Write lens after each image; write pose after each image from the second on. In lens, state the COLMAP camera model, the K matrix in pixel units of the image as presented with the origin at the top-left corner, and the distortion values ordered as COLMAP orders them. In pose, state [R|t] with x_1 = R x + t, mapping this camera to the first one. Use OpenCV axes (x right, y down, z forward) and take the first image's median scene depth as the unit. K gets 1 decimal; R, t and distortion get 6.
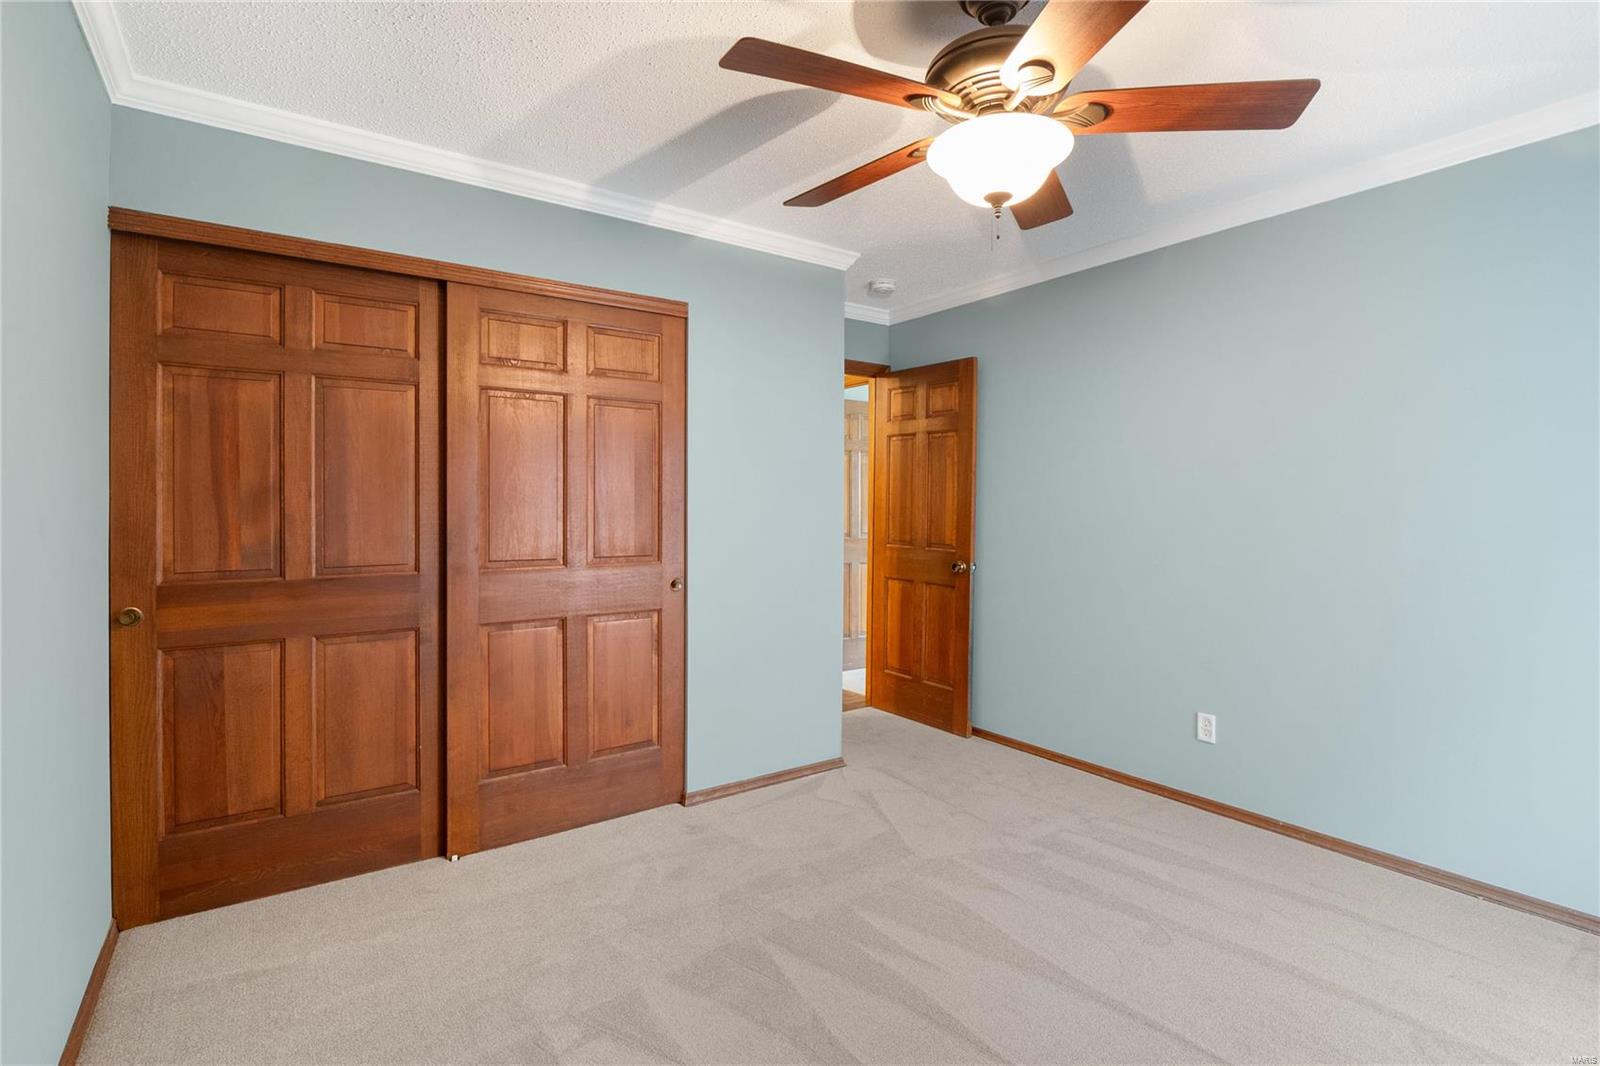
lens RADIAL K [[776.5, 0, 808.0], [0, 776.5, 520.3], [0, 0, 1]] dist [-0.015460, -0.000119]
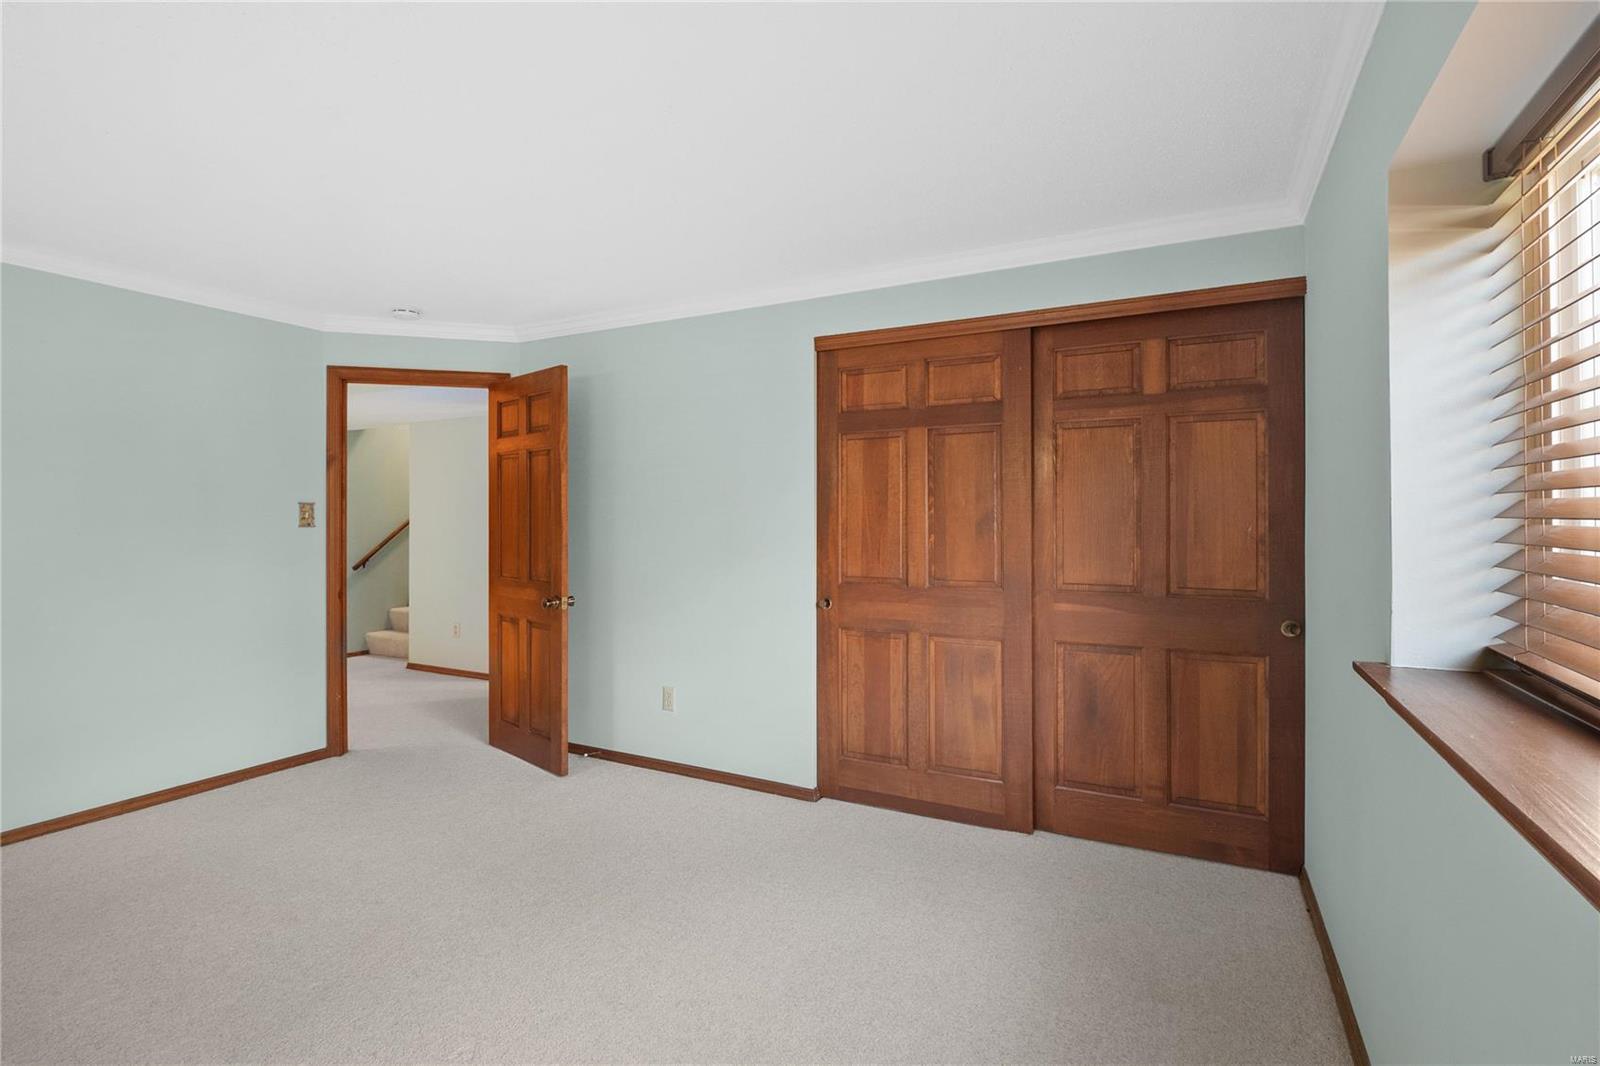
lens RADIAL K [[742.5, 0, 800.0], [0, 742.5, 533.0], [0, 0, 1]] dist [-0.000552, -0.000004]
pose [[0.459735, 0.005353, -0.888040, 0.376361], [-0.026510, 0.999619, -0.007699, 0.000613], [0.887660, 0.027081, 0.459702, 0.263914]]
